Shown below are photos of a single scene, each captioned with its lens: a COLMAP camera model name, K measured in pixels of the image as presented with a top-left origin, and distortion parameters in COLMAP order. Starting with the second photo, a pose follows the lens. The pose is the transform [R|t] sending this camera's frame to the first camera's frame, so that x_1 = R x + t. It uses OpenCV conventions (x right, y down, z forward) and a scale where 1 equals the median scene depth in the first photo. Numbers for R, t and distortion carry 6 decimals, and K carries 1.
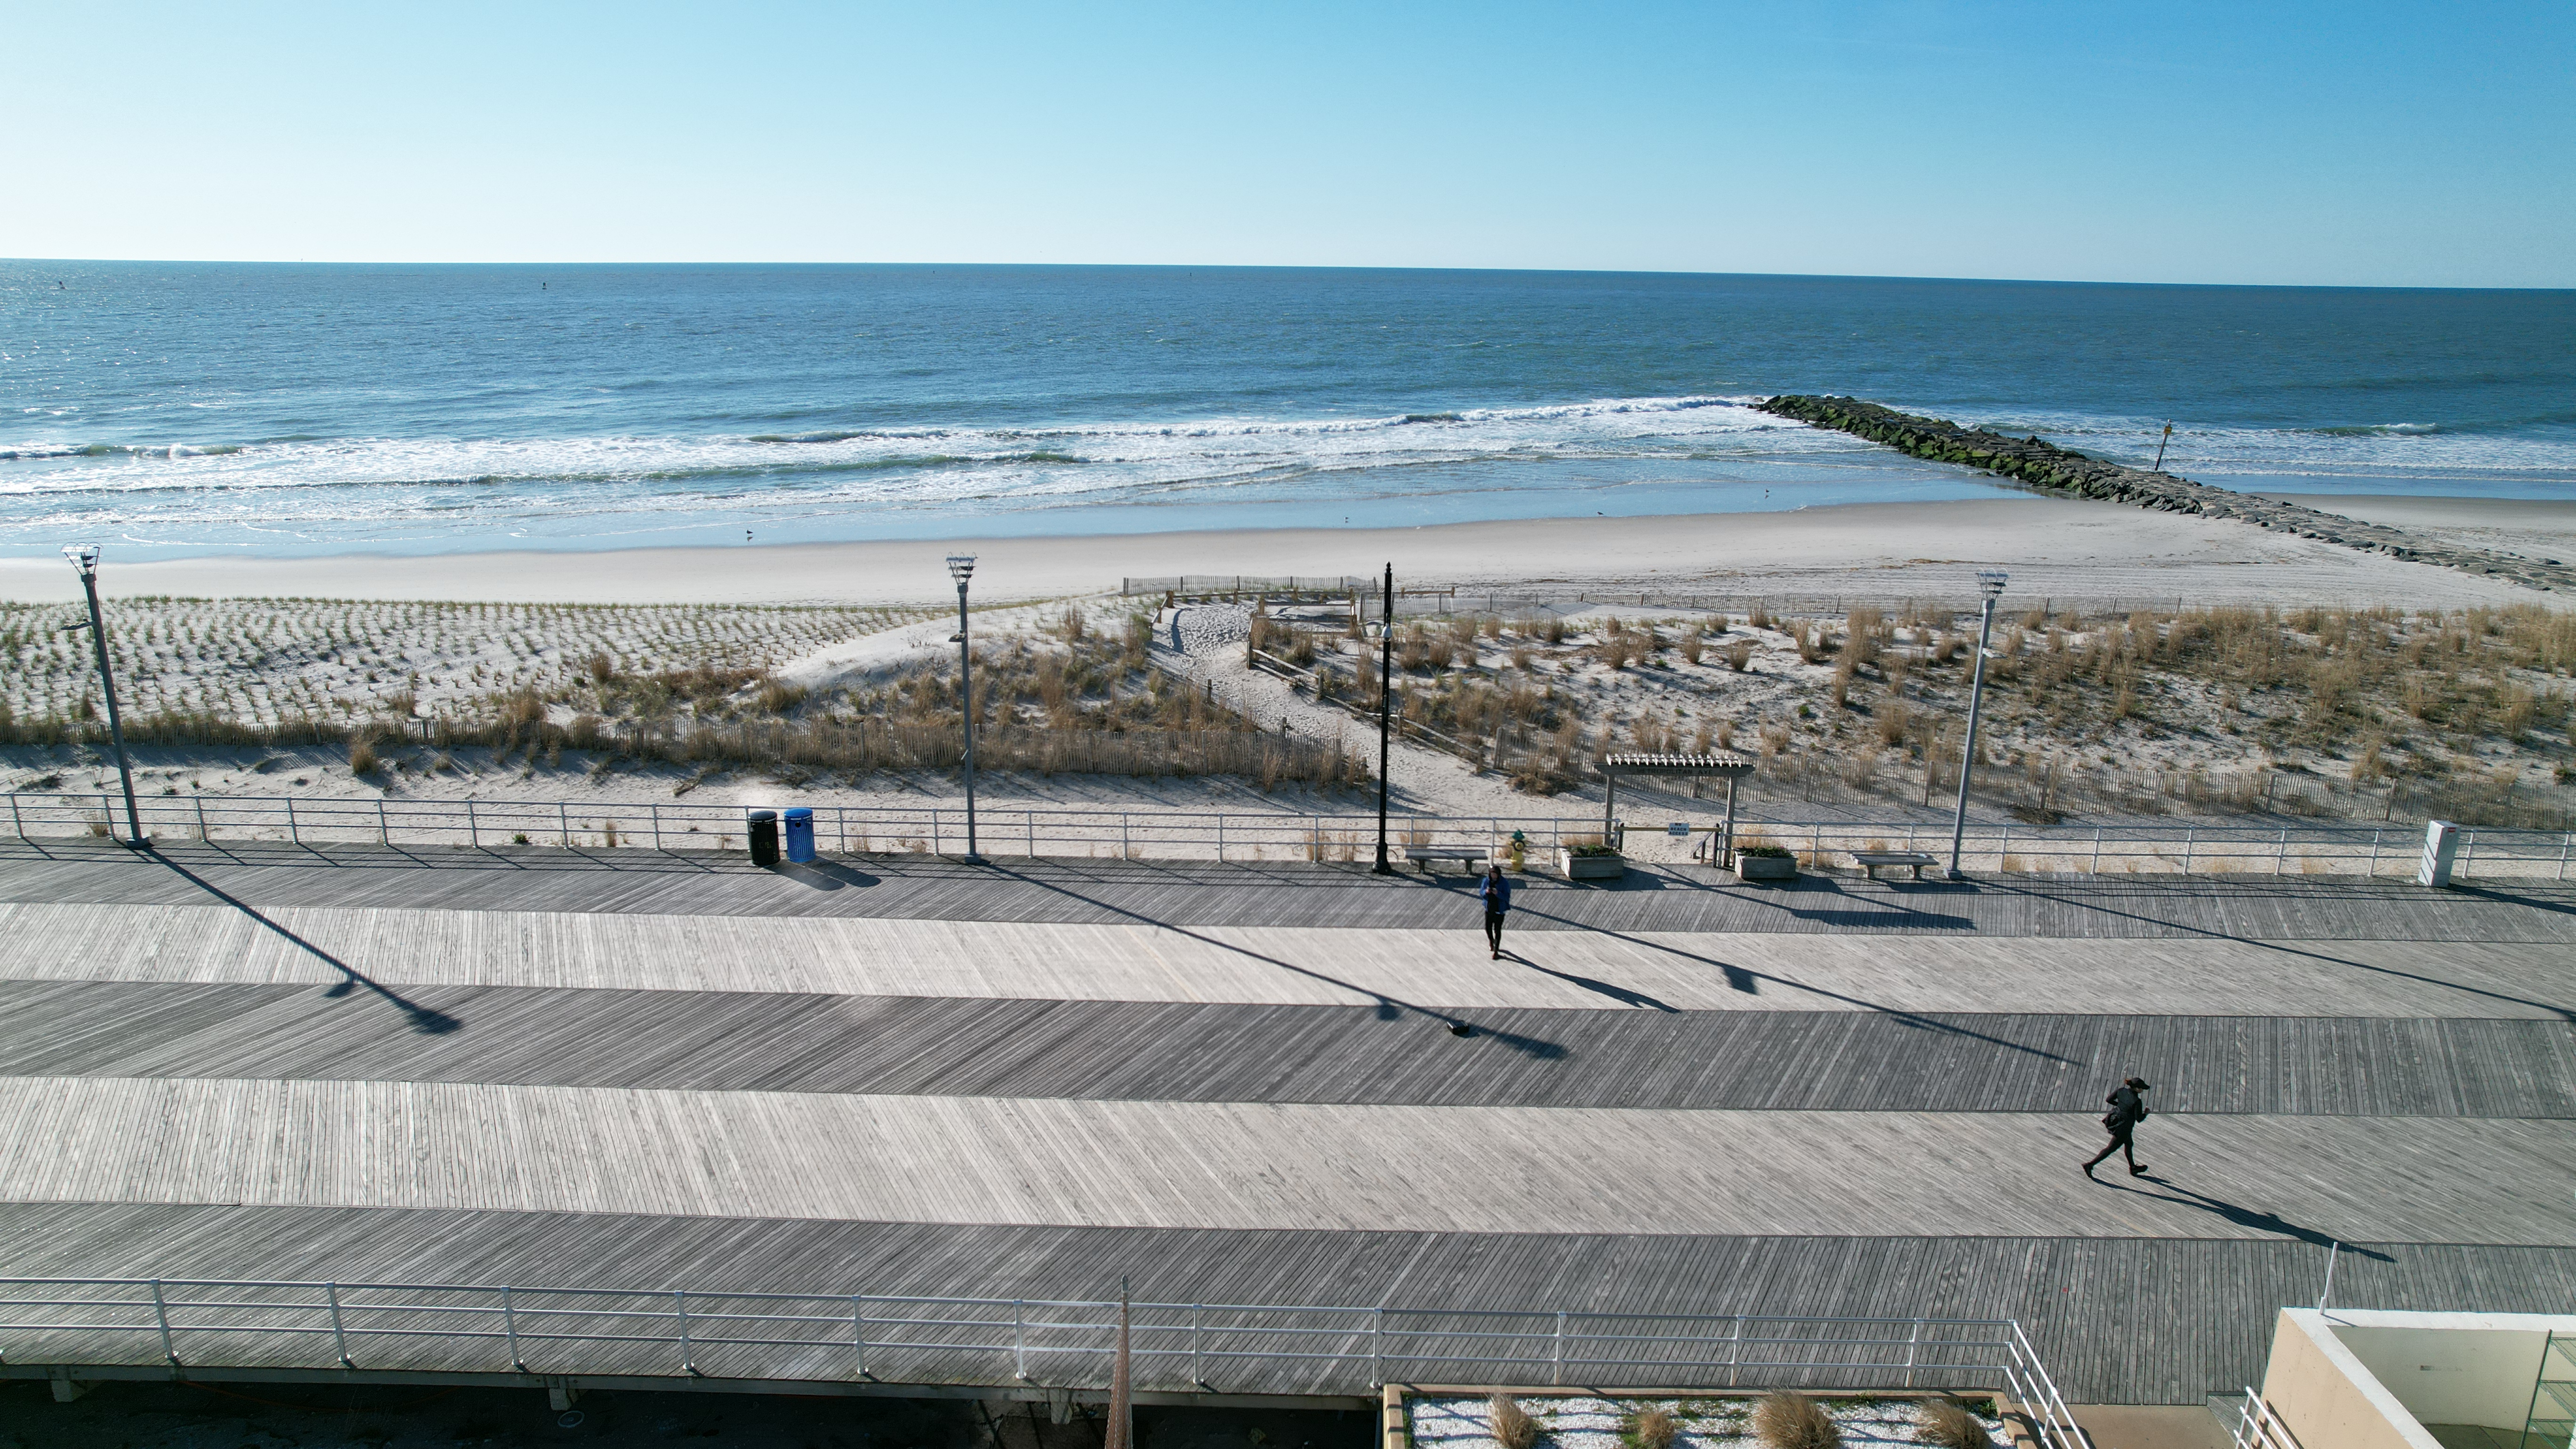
lens RADIAL K [[1654.2, 0, 1283.6], [0, 1654.2, 717.3], [0, 0, 1]] dist [-0.060918, 0.054104]
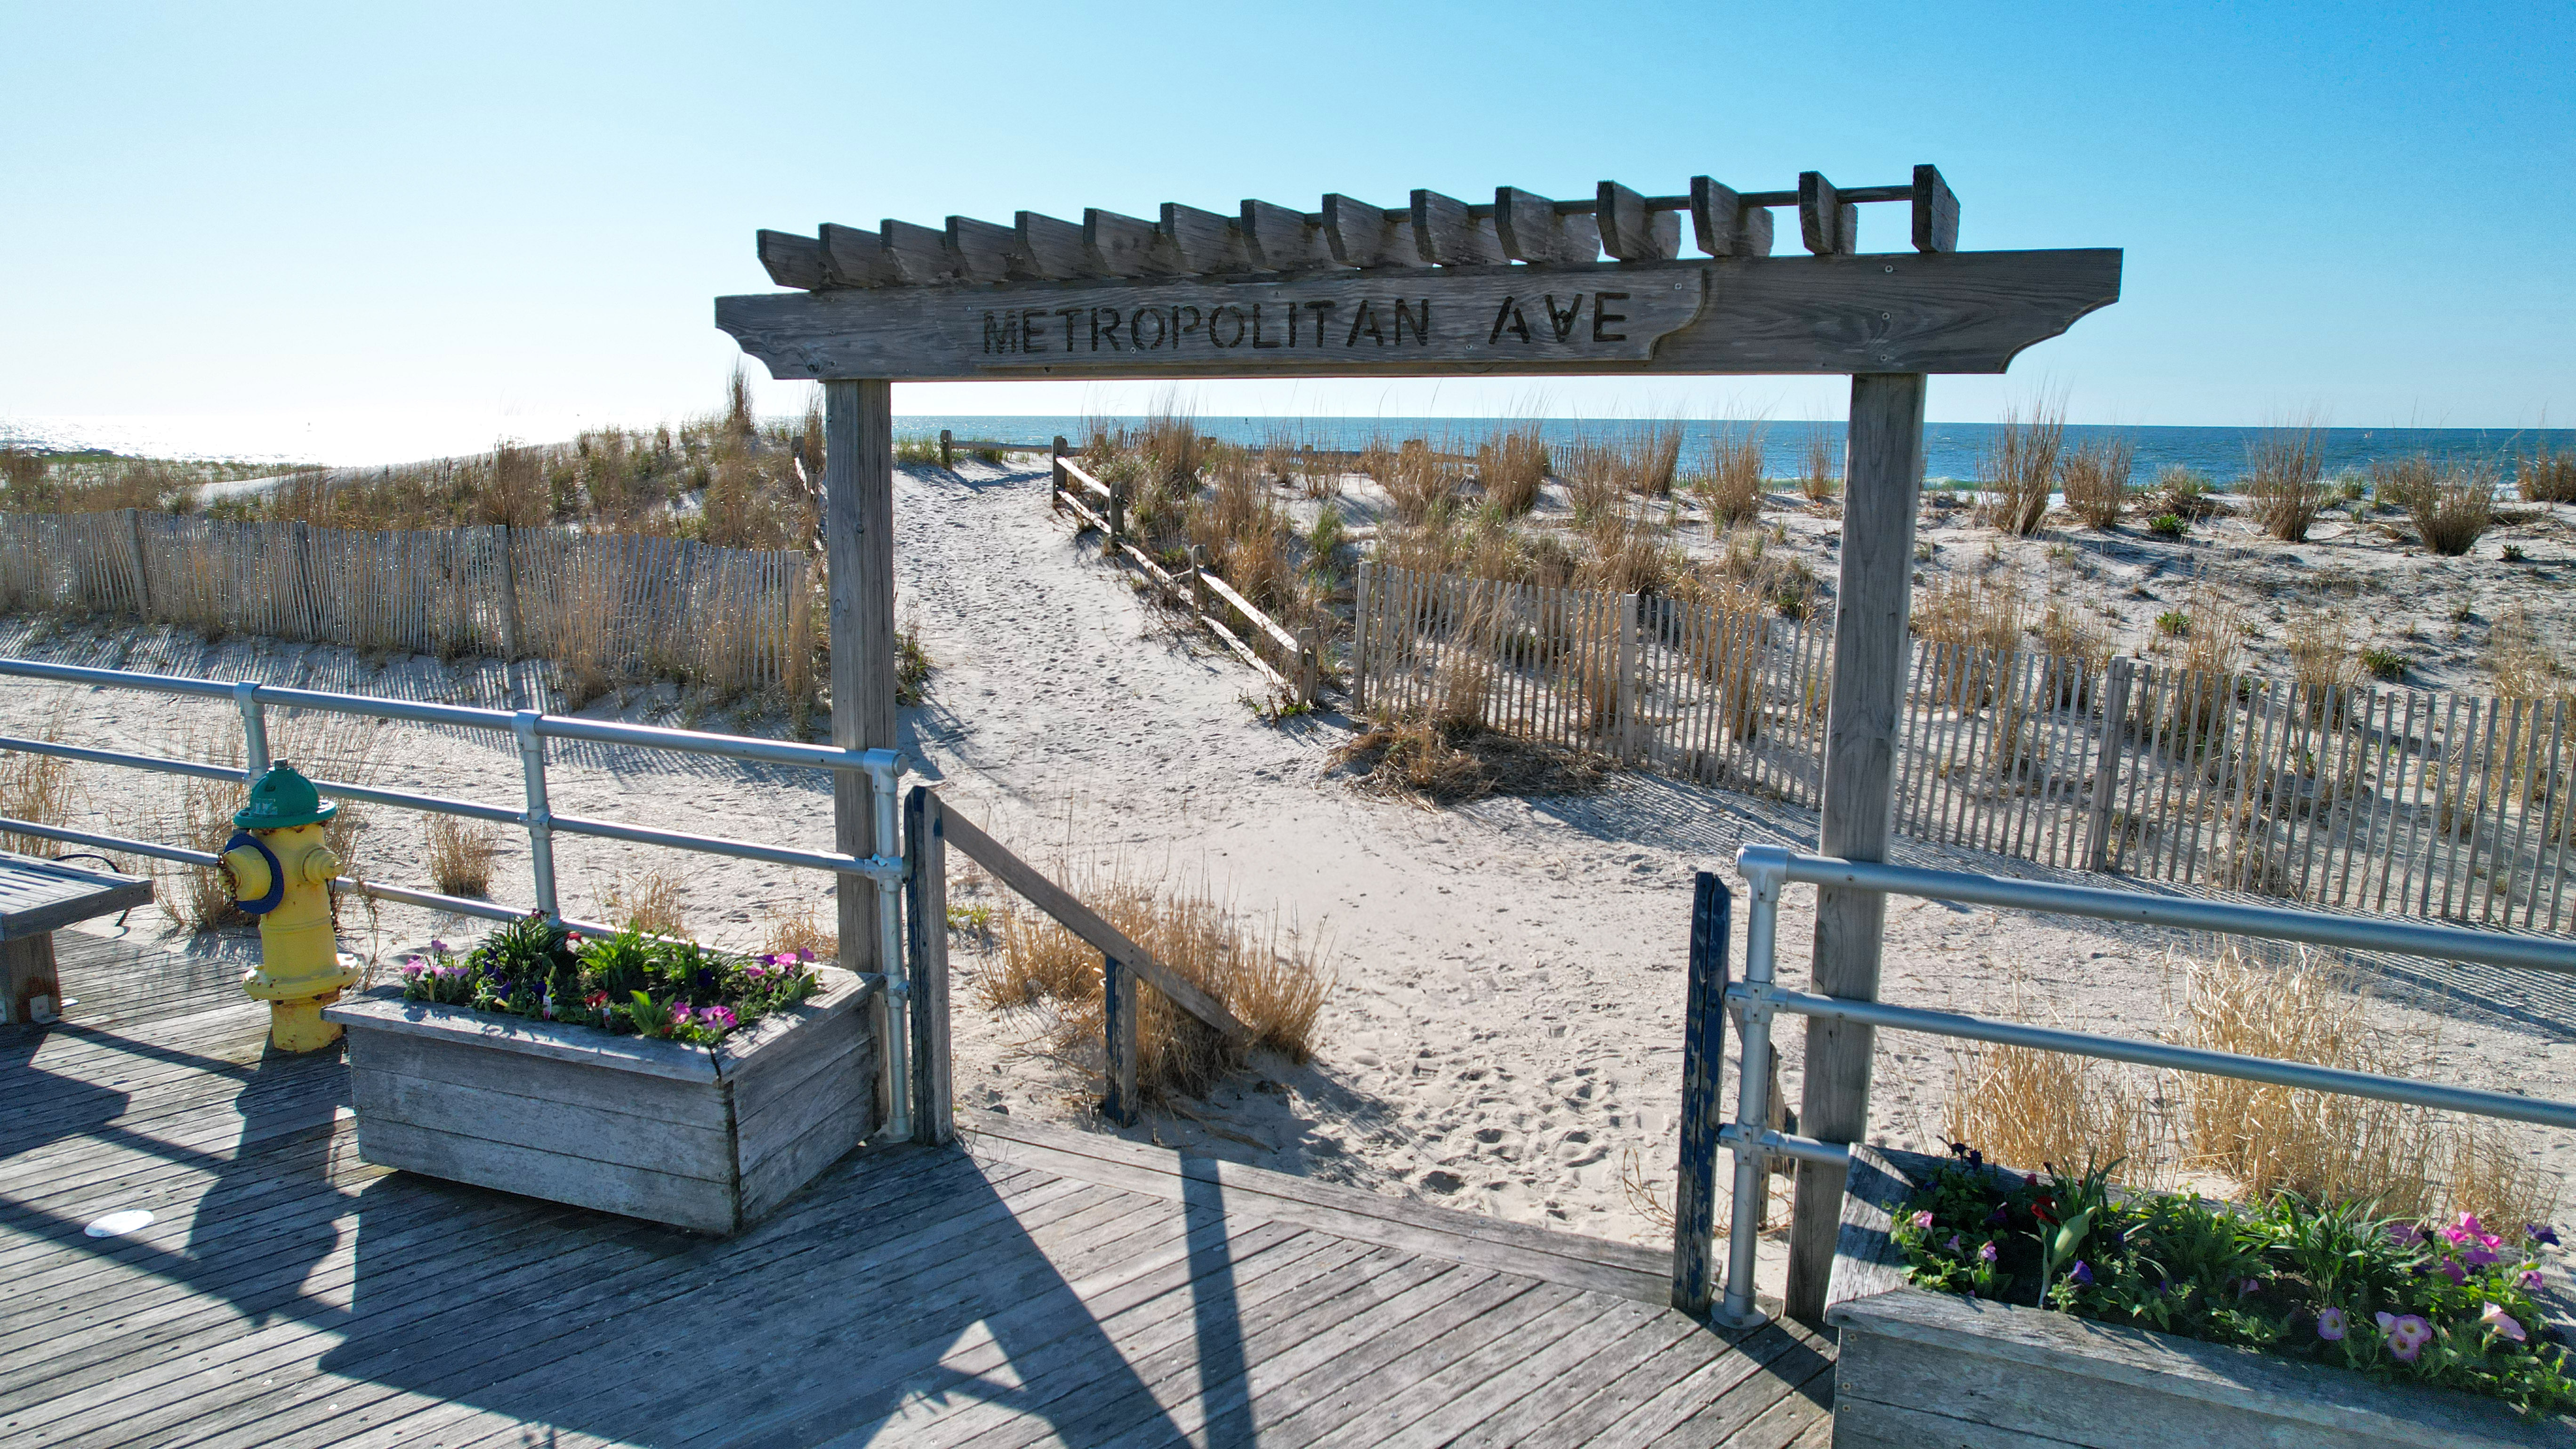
lens RADIAL K [[1654.2, 0, 1267.8], [0, 1654.2, 713.6], [0, 0, 1]] dist [-0.060918, 0.054104]
pose [[0.914281, 0.064103, -0.399975, 0.212372], [-0.100501, 0.992424, -0.070676, 0.049218], [0.392414, 0.104816, 0.913797, 0.683689]]
